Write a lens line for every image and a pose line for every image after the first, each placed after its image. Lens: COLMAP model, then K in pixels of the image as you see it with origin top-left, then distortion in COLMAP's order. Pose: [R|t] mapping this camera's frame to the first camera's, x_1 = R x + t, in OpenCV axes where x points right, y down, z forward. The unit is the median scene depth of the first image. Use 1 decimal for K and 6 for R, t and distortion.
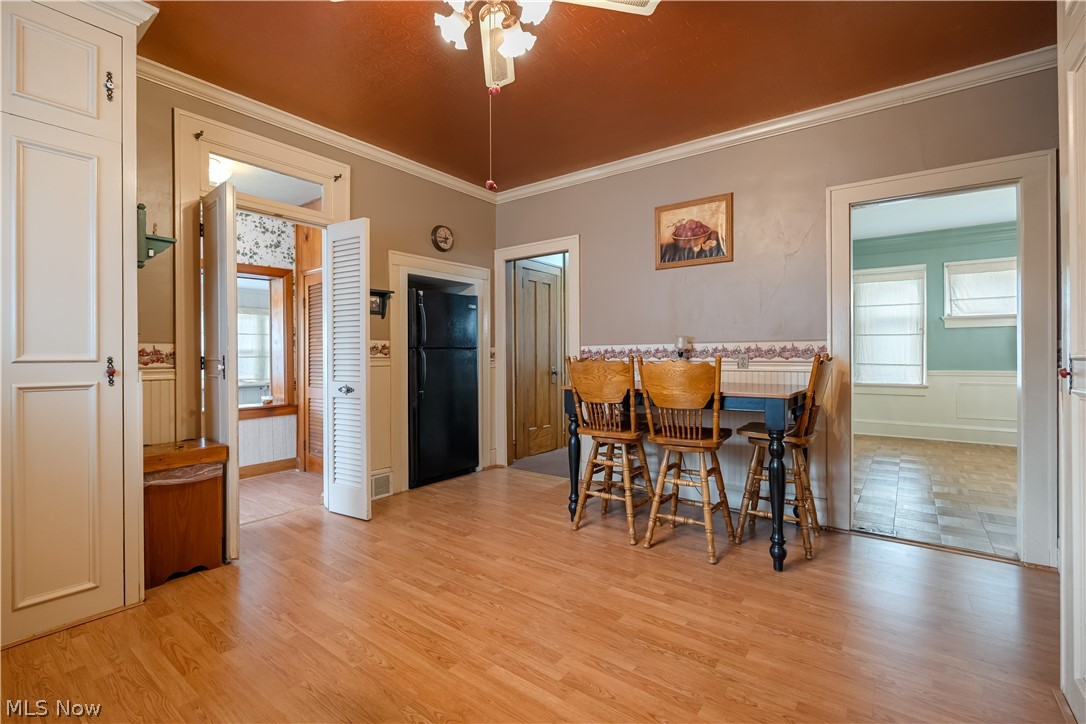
lens RADIAL K [[480.8, 0, 541.0], [0, 480.8, 357.6], [0, 0, 1]] dist [0.001135, 0.000152]
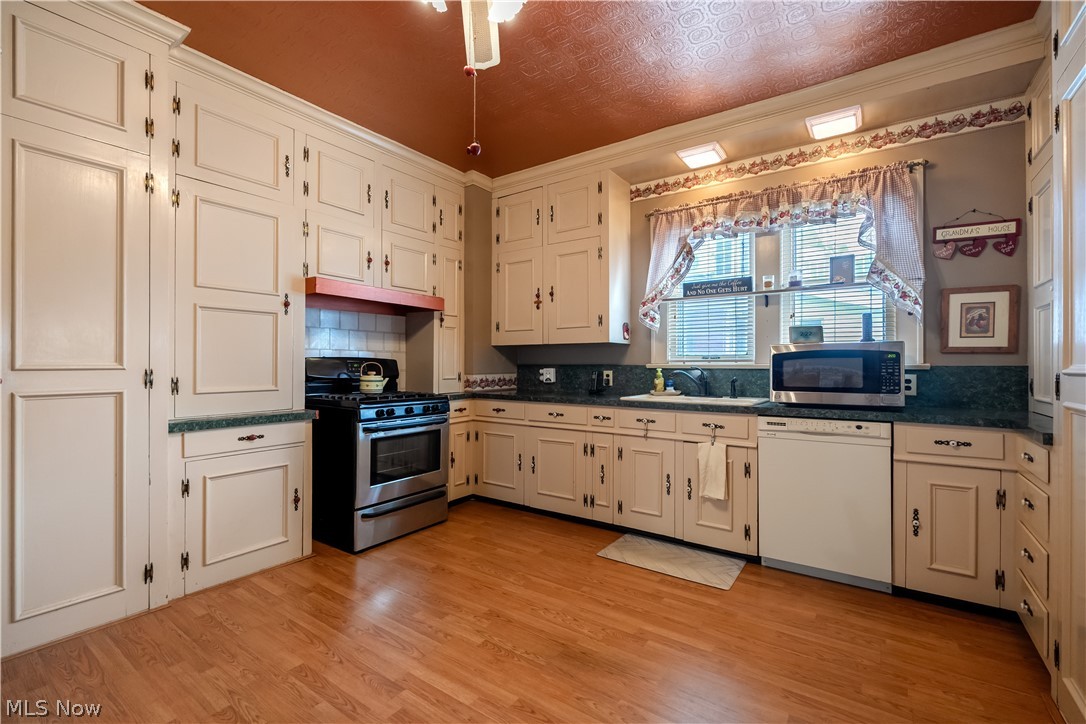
lens RADIAL K [[480.8, 0, 541.1], [0, 480.8, 365.9], [0, 0, 1]] dist [0.001135, 0.000152]
pose [[-0.999424, -0.000720, -0.033935, -0.203840], [-0.000646, 0.999997, -0.002185, -0.003831], [0.033937, -0.002162, -0.999422, 1.945568]]
